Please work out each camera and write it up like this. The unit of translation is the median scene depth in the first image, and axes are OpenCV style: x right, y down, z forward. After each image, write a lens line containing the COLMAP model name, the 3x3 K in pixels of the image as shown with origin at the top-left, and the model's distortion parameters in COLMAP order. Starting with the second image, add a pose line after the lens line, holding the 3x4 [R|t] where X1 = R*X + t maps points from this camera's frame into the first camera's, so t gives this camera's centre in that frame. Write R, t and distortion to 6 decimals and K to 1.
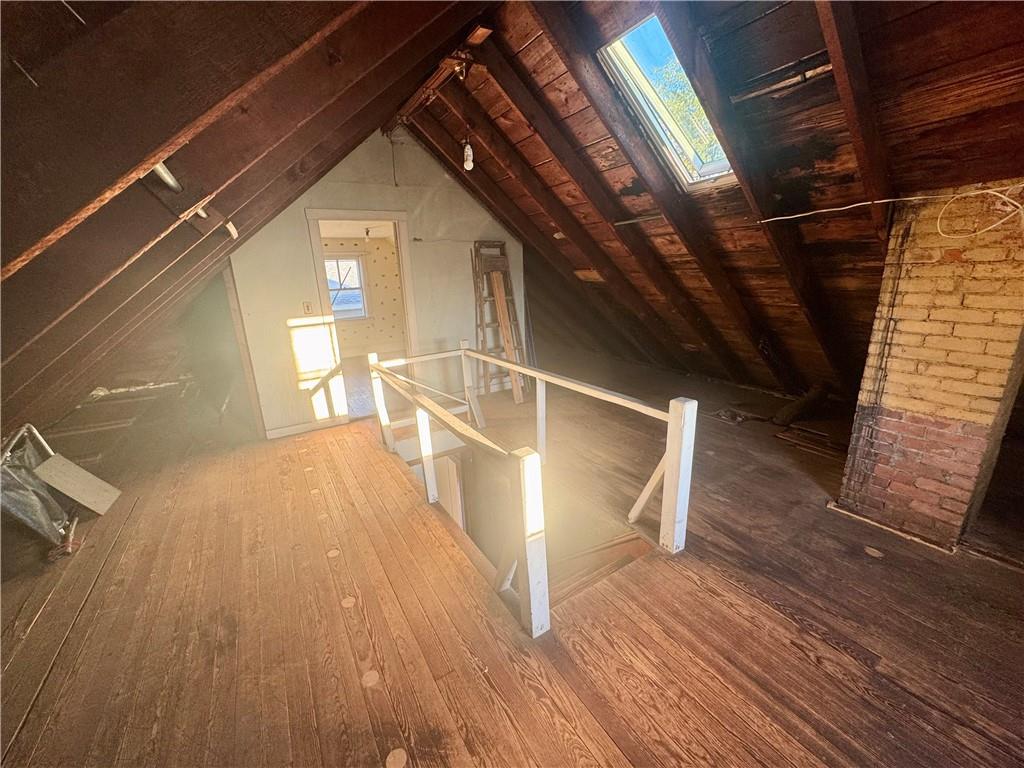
lens RADIAL K [[408.7, 0, 510.2], [0, 408.7, 385.2], [0, 0, 1]] dist [-0.010882, -0.000201]
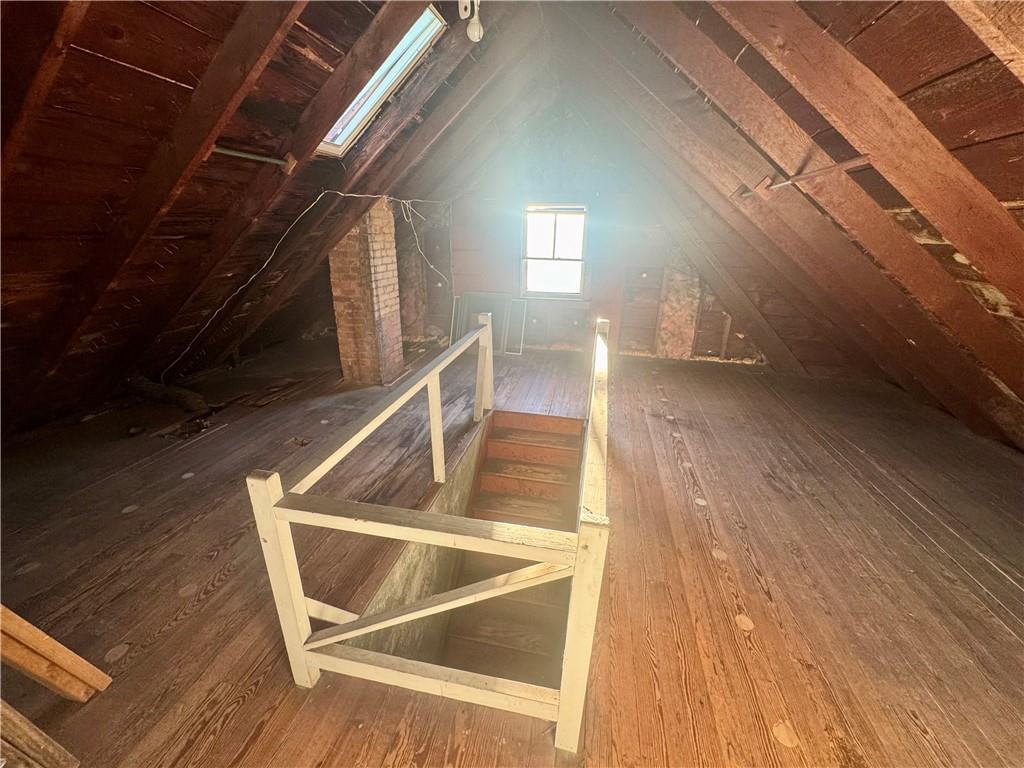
lens RADIAL K [[408.7, 0, 509.8], [0, 408.7, 381.6], [0, 0, 1]] dist [-0.010882, -0.000201]
pose [[-0.722976, -0.211219, 0.657793, -0.701545], [0.202726, 0.845347, 0.494258, -0.469996], [-0.660460, 0.490688, -0.568346, 1.771508]]
